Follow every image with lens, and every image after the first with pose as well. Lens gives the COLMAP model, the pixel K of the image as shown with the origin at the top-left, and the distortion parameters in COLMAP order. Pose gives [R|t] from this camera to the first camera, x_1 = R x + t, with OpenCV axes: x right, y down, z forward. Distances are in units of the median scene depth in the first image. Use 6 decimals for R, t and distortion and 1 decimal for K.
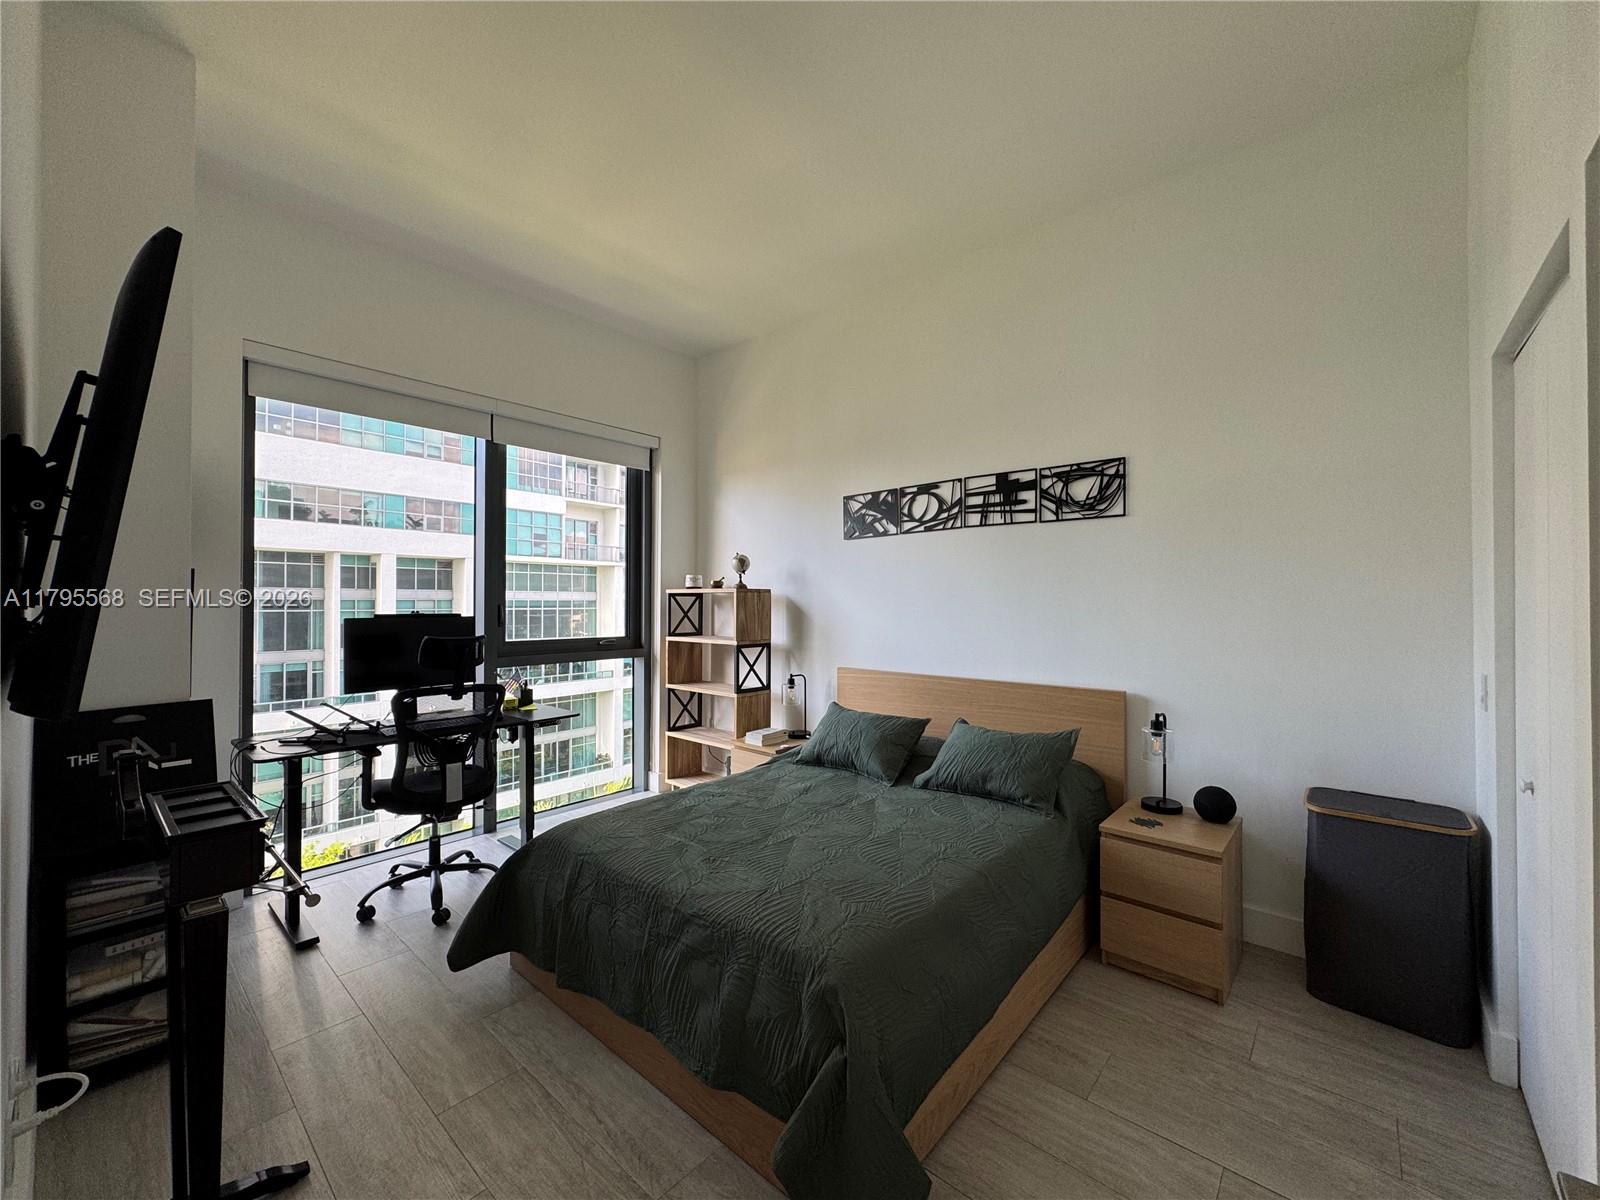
lens RADIAL K [[638.7, 0, 800.2], [0, 638.7, 597.0], [0, 0, 1]] dist [-0.001246, 0.000459]
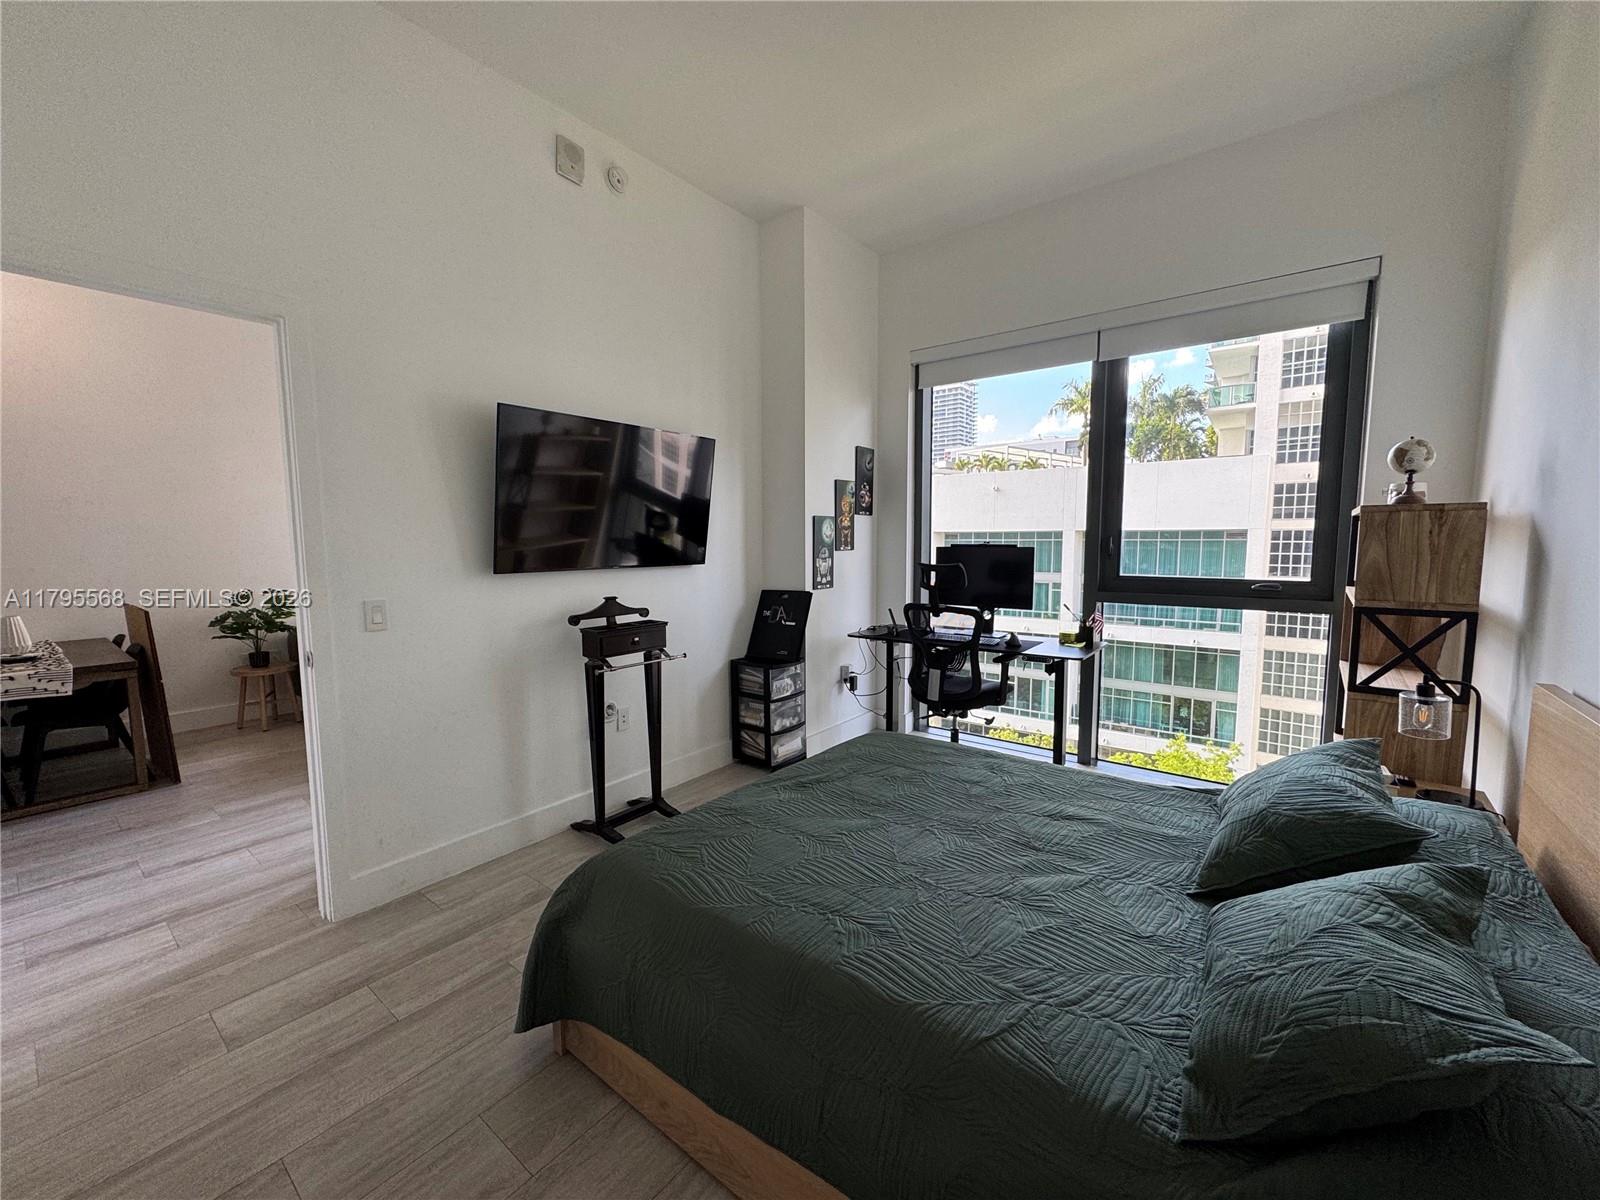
lens RADIAL K [[638.7, 0, 800.2], [0, 638.7, 597.0], [0, 0, 1]] dist [-0.001246, 0.000459]
pose [[0.052152, 0.092191, -0.994375, 0.432681], [0.016785, 0.995508, 0.093177, 0.007234], [0.998498, -0.021550, 0.050370, 0.480239]]
